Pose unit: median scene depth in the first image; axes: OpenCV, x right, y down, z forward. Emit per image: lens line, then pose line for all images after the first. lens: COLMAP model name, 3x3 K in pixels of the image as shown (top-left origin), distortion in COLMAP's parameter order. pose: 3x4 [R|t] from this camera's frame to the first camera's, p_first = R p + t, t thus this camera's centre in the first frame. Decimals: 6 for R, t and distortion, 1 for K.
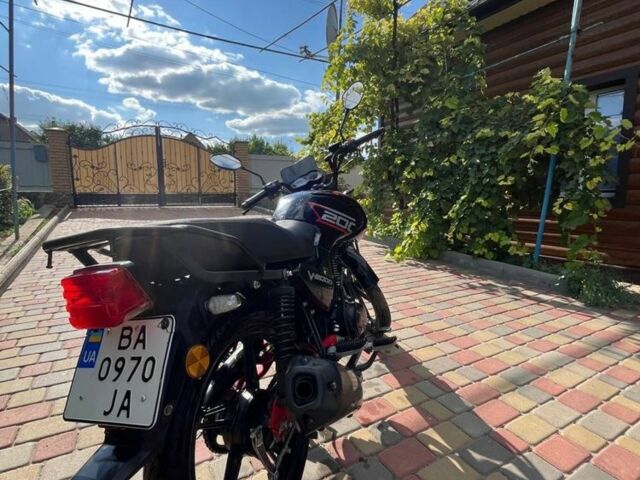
lens RADIAL K [[342.8, 0, 321.3], [0, 342.8, 238.3], [0, 0, 1]] dist [0.003109, -0.000179]
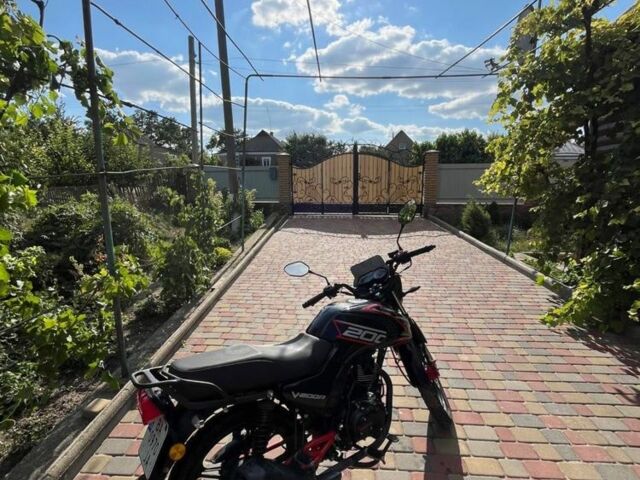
lens RADIAL K [[342.8, 0, 320.0], [0, 342.8, 239.8], [0, 0, 1]] dist [0.003109, -0.000179]
pose [[0.840713, 0.072392, -0.536620, 0.139723], [-0.067588, 0.997302, 0.028651, -0.104776], [0.537246, 0.012182, 0.843338, -0.023998]]
